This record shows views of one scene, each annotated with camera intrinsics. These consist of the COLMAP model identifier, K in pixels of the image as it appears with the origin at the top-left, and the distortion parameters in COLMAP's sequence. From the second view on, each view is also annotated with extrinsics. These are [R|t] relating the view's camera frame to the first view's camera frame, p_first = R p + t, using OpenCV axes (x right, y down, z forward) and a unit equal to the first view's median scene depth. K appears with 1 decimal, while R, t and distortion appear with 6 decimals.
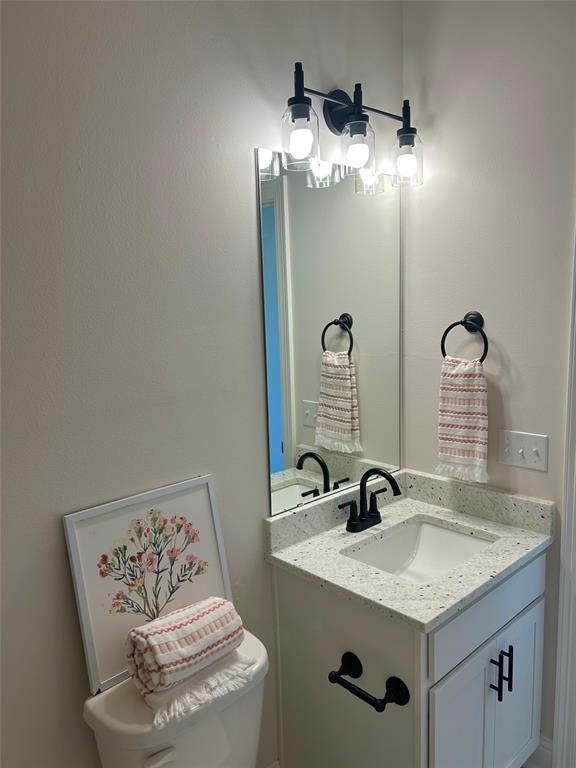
lens RADIAL K [[570.4, 0, 290.8], [0, 570.4, 383.3], [0, 0, 1]] dist [0.035423, -0.038915]
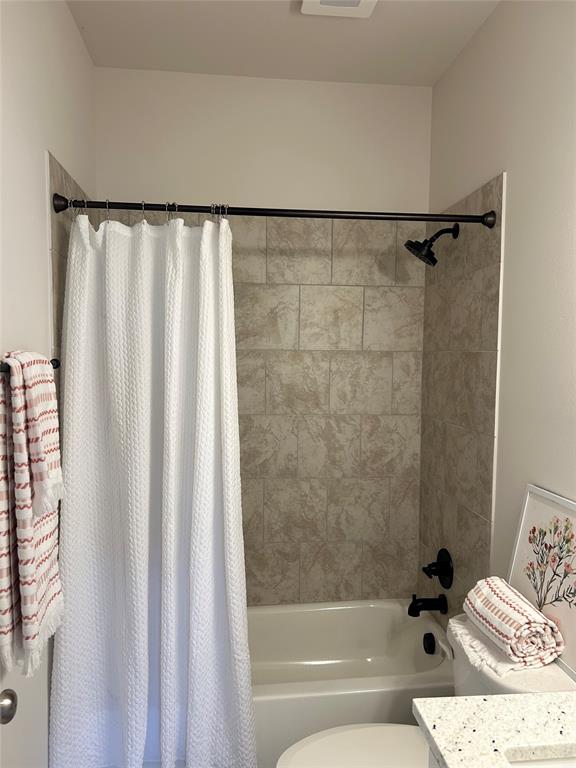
lens RADIAL K [[570.4, 0, 288.4], [0, 570.4, 383.9], [0, 0, 1]] dist [0.035423, -0.038915]
pose [[-0.583451, 0.086774, -0.807499, 0.939836], [-0.096580, 0.979807, 0.175073, -0.169075], [0.806385, 0.180135, -0.563289, 1.173961]]
